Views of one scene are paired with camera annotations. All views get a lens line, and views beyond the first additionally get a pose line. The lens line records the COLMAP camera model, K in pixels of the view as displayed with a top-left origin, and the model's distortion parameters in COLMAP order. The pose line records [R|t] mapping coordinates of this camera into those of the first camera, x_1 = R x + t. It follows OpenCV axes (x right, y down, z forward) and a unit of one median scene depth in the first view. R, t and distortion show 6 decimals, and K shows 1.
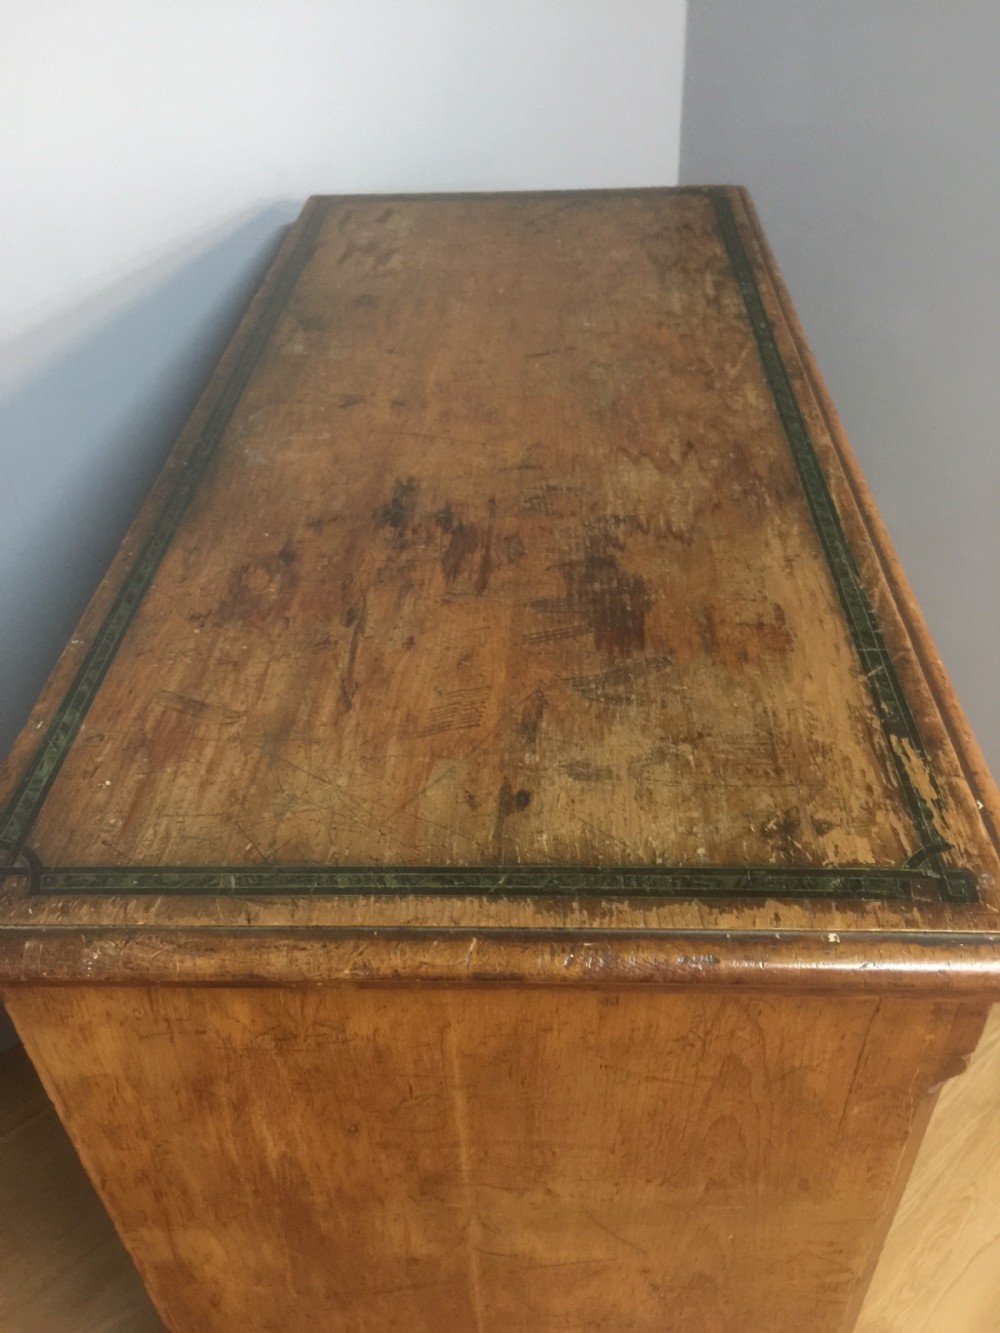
lens RADIAL K [[1146.0, 0, 498.4], [0, 1146.0, 669.4], [0, 0, 1]] dist [0.091480, -0.125185]
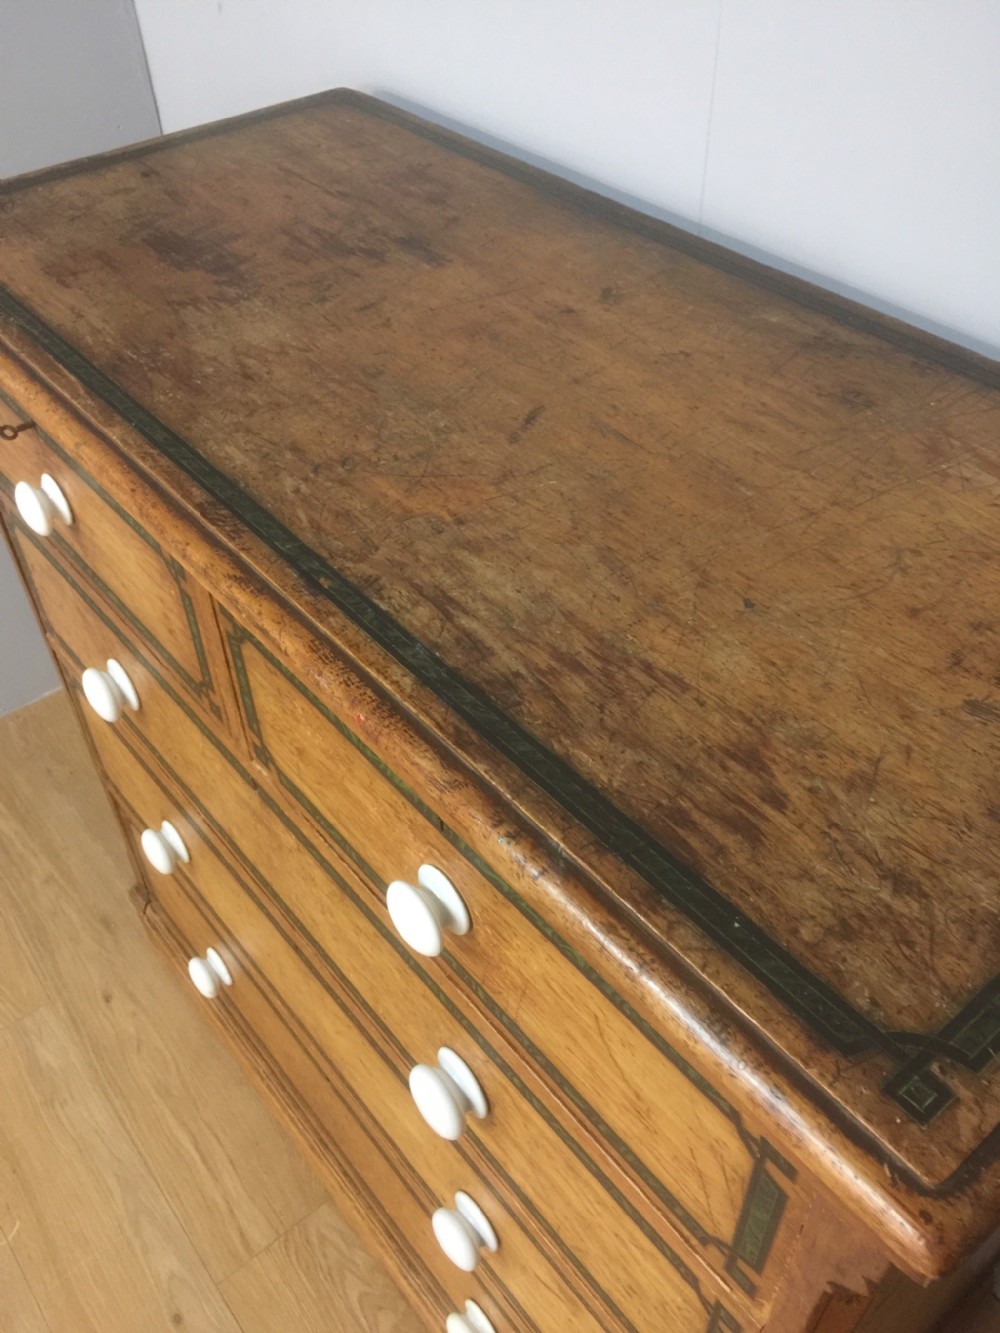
lens RADIAL K [[1150.2, 0, 496.6], [0, 1150.2, 675.2], [0, 0, 1]] dist [0.091575, -0.121321]
pose [[-0.745076, 0.491962, -0.450372, 0.573451], [-0.383804, 0.236003, 0.892747, -1.079745], [0.545487, 0.838019, 0.012977, 1.349277]]
